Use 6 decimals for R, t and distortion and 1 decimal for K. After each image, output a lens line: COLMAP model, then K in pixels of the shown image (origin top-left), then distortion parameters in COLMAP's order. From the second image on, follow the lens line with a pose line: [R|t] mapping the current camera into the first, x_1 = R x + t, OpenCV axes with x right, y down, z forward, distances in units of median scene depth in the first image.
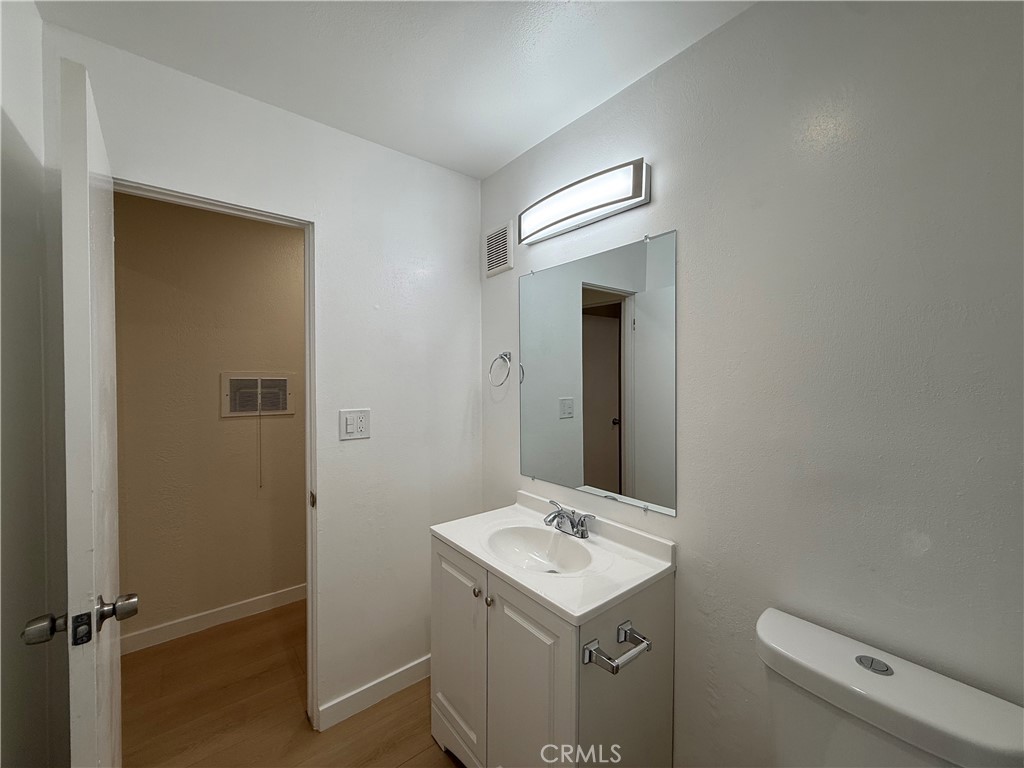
lens RADIAL K [[407.6, 0, 510.3], [0, 407.6, 383.1], [0, 0, 1]] dist [-0.000114, 0.000285]
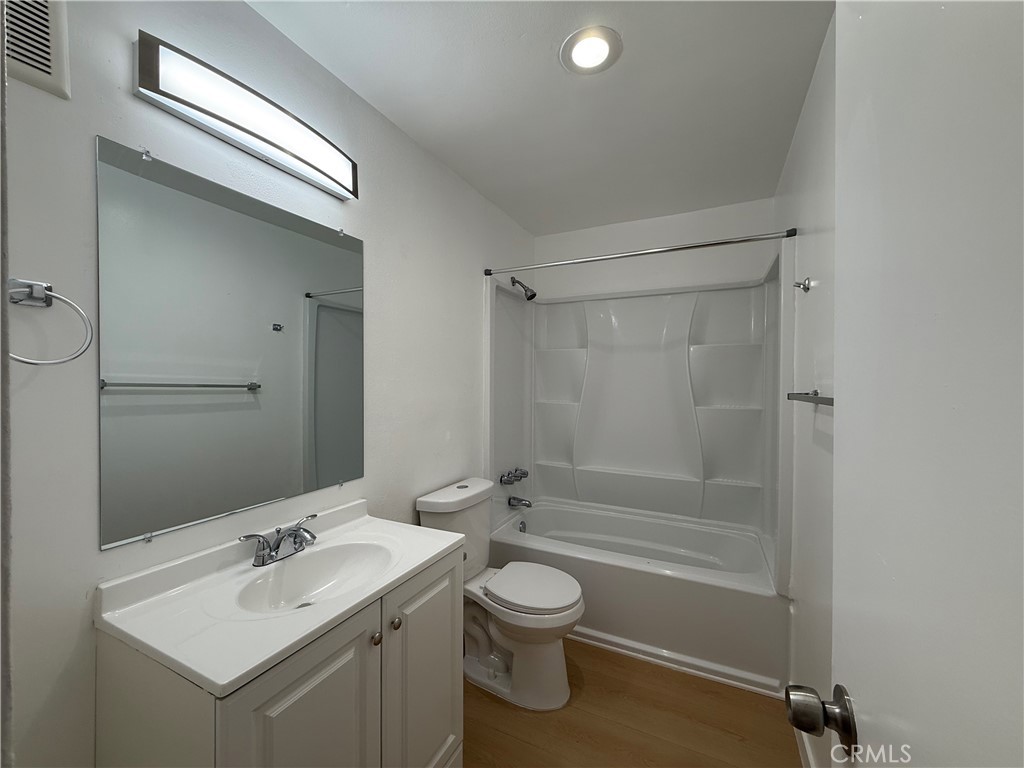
lens RADIAL K [[407.6, 0, 510.3], [0, 407.6, 383.1], [0, 0, 1]] dist [-0.000114, 0.000285]
pose [[-0.418880, -0.005385, 0.908026, -0.867032], [0.012031, 0.999862, 0.011480, 0.039807], [-0.907962, 0.015733, -0.418757, 1.089826]]
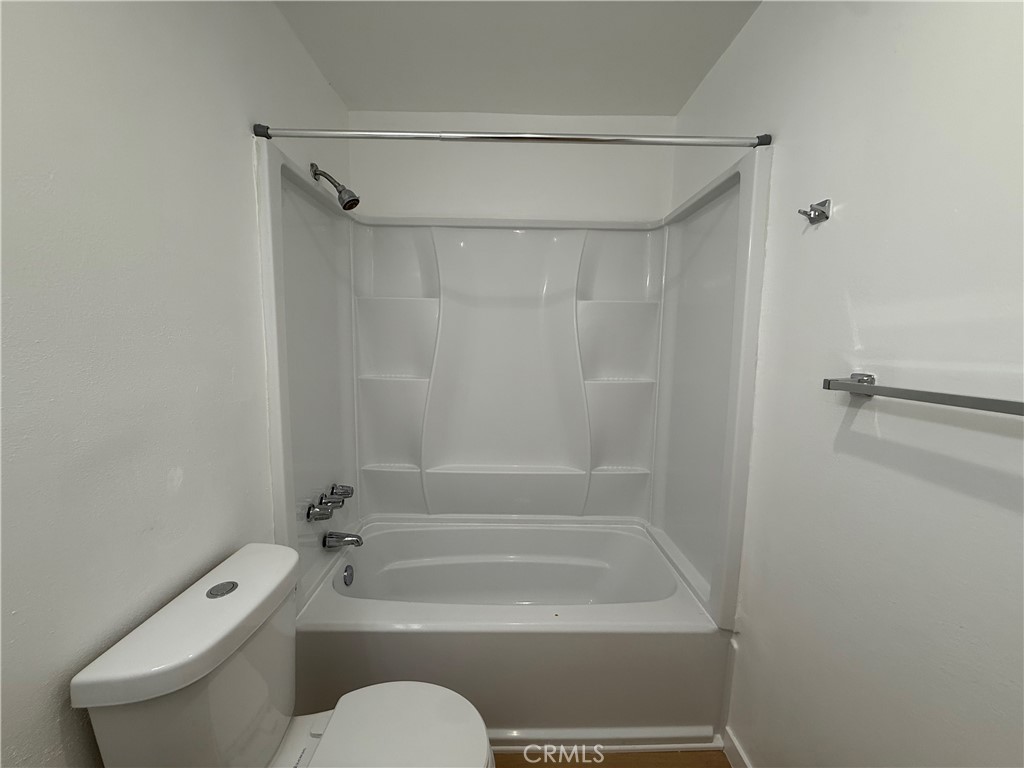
lens RADIAL K [[407.6, 0, 510.3], [0, 407.6, 383.1], [0, 0, 1]] dist [-0.000114, 0.000285]
pose [[-0.785272, -0.073587, 0.614762, -0.206471], [0.000805, 0.992790, 0.119865, 0.012774], [-0.619150, 0.094621, -0.779551, 0.829301]]
